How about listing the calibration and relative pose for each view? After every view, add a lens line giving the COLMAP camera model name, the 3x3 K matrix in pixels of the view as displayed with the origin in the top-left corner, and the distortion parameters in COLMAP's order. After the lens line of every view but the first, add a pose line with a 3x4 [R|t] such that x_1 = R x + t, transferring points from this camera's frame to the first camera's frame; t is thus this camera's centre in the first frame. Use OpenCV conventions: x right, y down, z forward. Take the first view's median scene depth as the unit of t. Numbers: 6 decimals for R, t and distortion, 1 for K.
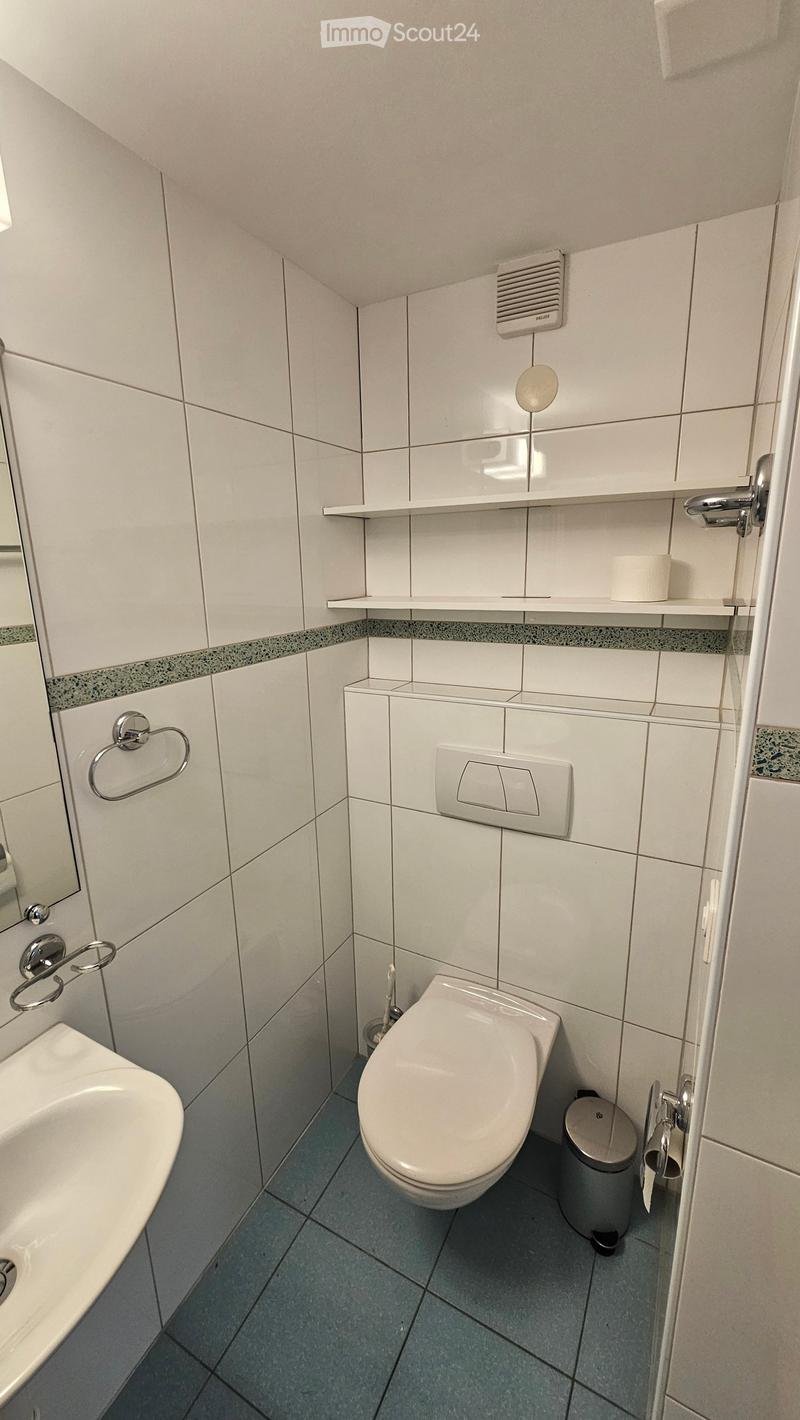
lens RADIAL K [[581.1, 0, 402.6], [0, 581.1, 707.9], [0, 0, 1]] dist [0.000044, 0.000557]
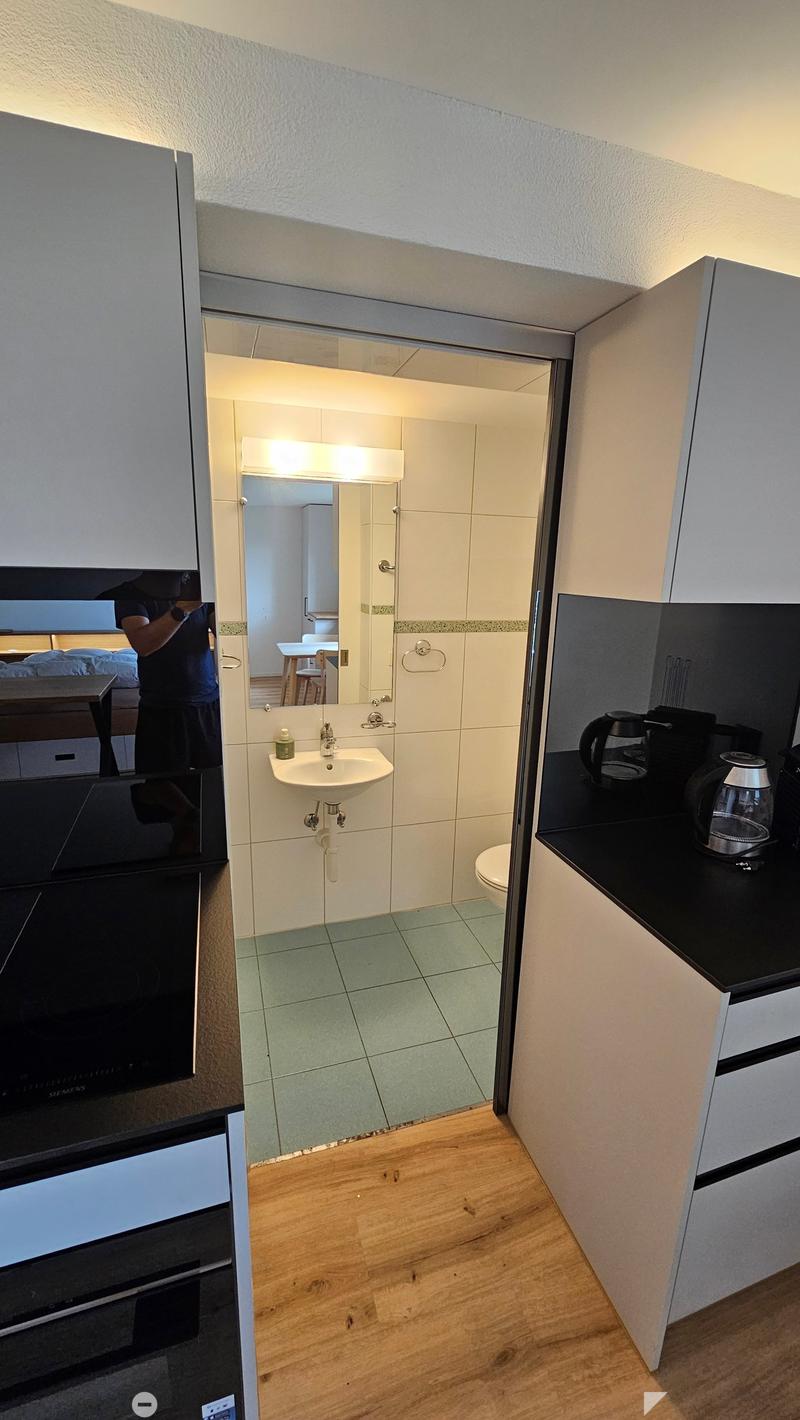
lens RADIAL K [[581.1, 0, 401.1], [0, 581.1, 712.0], [0, 0, 1]] dist [0.000044, 0.000557]
pose [[0.709265, 0.204905, -0.674505, 1.197863], [-0.209843, 0.974817, 0.075479, 0.138263], [0.672985, 0.088006, 0.734402, -0.861134]]
